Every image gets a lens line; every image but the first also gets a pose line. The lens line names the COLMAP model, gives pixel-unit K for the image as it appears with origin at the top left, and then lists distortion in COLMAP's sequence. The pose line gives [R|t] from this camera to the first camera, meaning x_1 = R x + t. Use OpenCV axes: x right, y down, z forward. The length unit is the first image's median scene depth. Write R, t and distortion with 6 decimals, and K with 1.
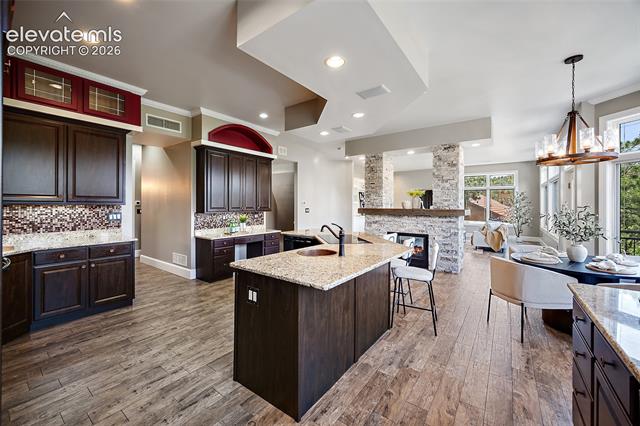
lens RADIAL K [[253.4, 0, 319.4], [0, 253.4, 204.6], [0, 0, 1]] dist [0.003215, 0.000203]
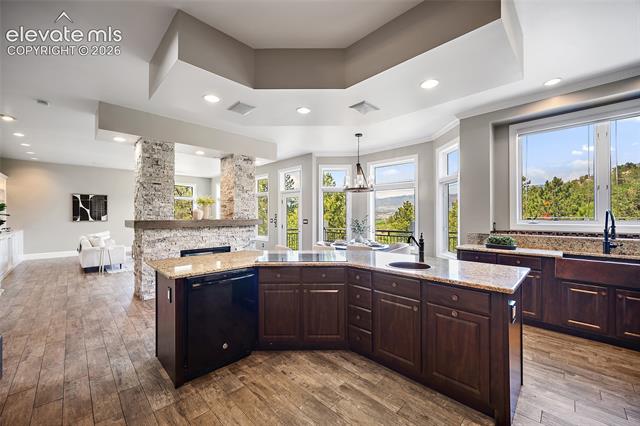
lens RADIAL K [[253.4, 0, 315.2], [0, 253.4, 214.5], [0, 0, 1]] dist [0.003215, 0.000203]
pose [[0.154684, 0.000435, 0.987964, -0.445934], [0.002704, 0.999996, -0.000863, 0.001429], [-0.987960, 0.002805, 0.154682, 0.532025]]
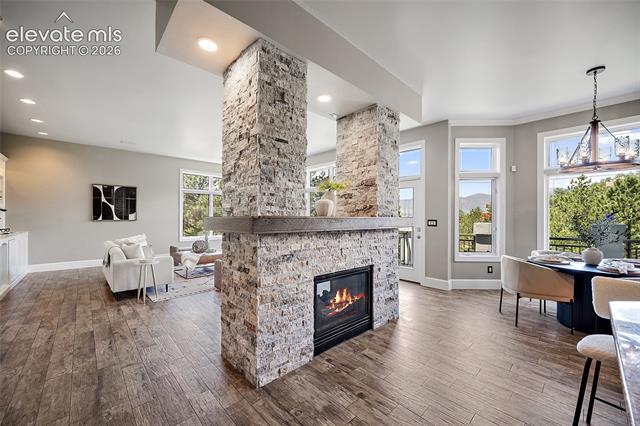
lens RADIAL K [[253.4, 0, 315.4], [0, 253.4, 216.3], [0, 0, 1]] dist [0.003215, 0.000203]
pose [[0.178499, 0.004567, 0.983930, -0.117723], [-0.004214, 0.999984, -0.003877, 0.017976], [-0.983931, -0.003455, 0.178515, 1.006669]]
